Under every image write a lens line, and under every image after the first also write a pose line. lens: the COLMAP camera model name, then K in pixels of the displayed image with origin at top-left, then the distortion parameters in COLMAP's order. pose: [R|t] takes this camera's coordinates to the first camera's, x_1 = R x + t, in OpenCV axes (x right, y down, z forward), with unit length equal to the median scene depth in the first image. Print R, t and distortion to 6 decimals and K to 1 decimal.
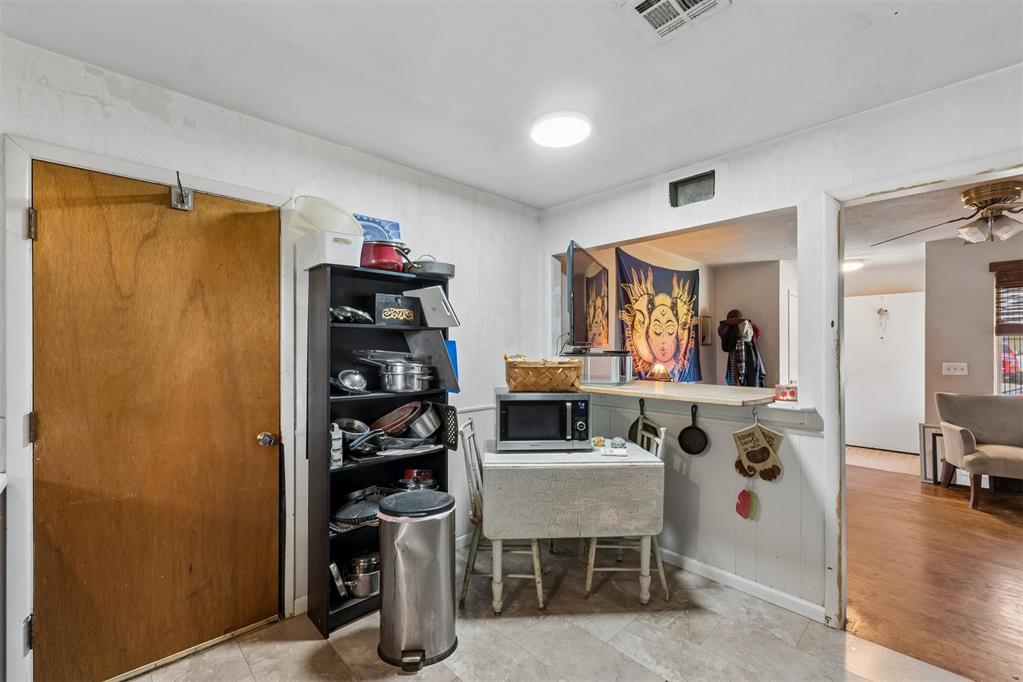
lens RADIAL K [[425.9, 0, 508.9], [0, 425.9, 349.2], [0, 0, 1]] dist [0.001958, 0.000254]
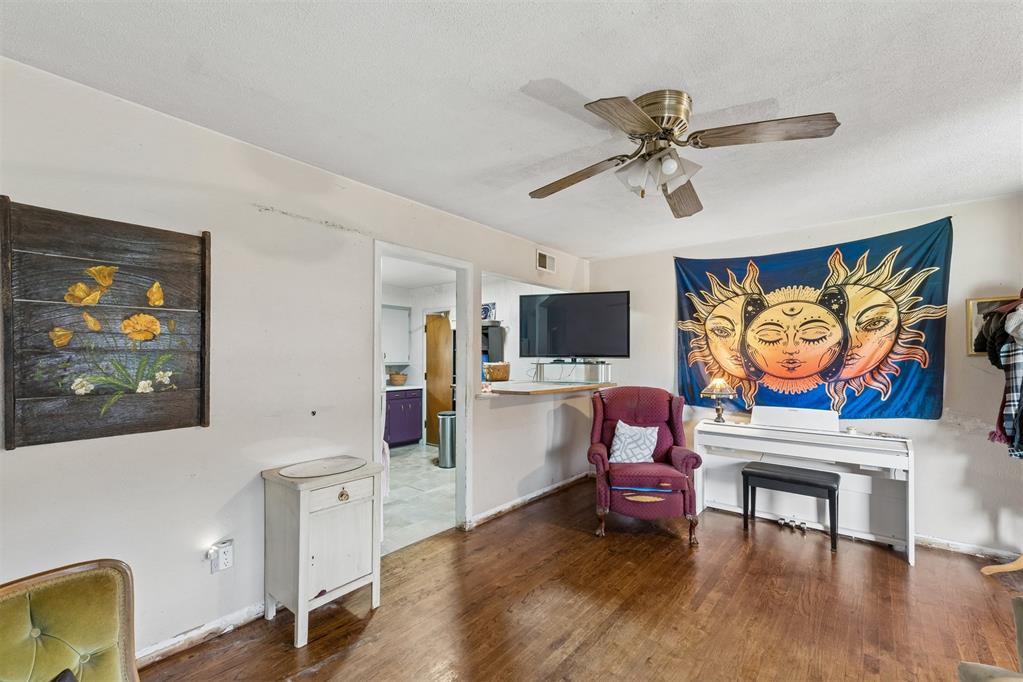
lens RADIAL K [[431.0, 0, 512.4], [0, 431.0, 351.1], [0, 0, 1]] dist [0.000520, 0.000150]
pose [[0.121906, -0.016489, -0.992405, 1.796683], [-0.008939, 0.999803, -0.017710, -0.000784], [0.992501, 0.011030, 0.121735, 0.733132]]
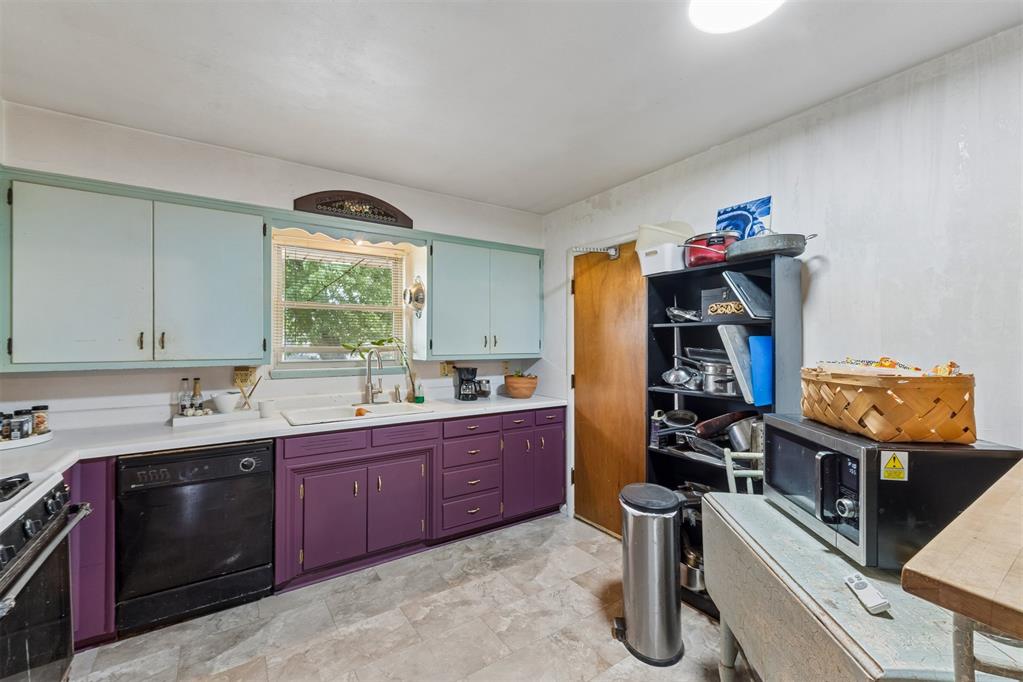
lens RADIAL K [[429.4, 0, 513.2], [0, 429.4, 347.8], [0, 0, 1]] dist [0.002464, 0.000194]
pose [[-0.161426, 0.008381, -0.986849, 0.584960], [-0.007460, 0.999925, 0.009713, -0.003852], [0.986857, 0.008930, -0.161352, 0.577305]]
